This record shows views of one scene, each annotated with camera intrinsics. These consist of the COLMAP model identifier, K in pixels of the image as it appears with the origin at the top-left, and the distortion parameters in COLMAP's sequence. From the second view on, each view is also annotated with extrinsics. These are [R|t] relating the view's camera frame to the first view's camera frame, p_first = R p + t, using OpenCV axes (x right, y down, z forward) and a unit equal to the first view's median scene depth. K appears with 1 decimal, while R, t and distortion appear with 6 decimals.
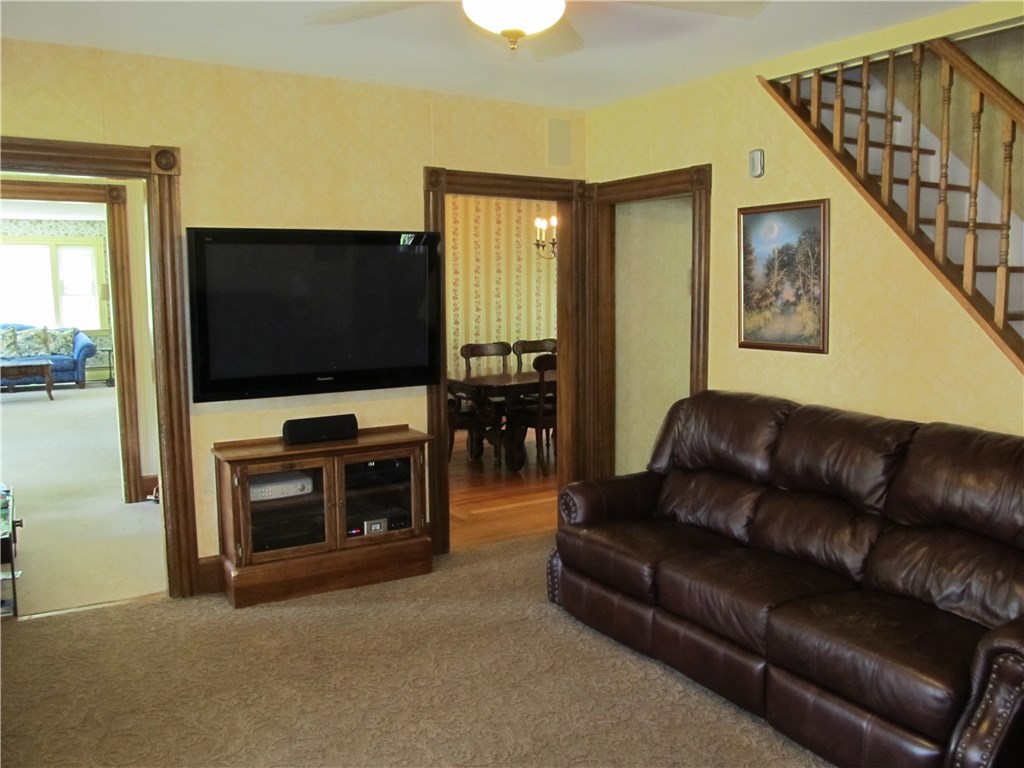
lens RADIAL K [[838.6, 0, 512.0], [0, 838.6, 384.0], [0, 0, 1]] dist [-0.075271, 0.044313]
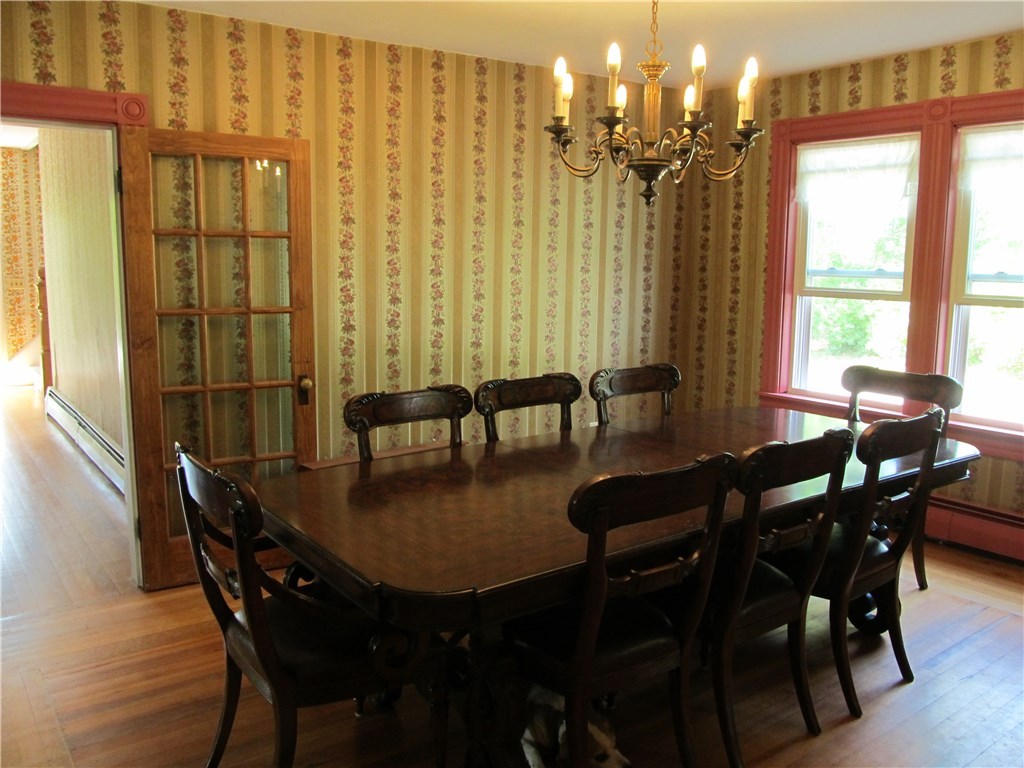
lens RADIAL K [[838.6, 0, 512.0], [0, 838.6, 384.0], [0, 0, 1]] dist [-0.075271, 0.044313]
pose [[0.995829, 0.006818, 0.090980, -0.017180], [-0.009606, 0.999496, 0.030248, -0.056675], [-0.090728, -0.030996, 0.995393, 0.522290]]
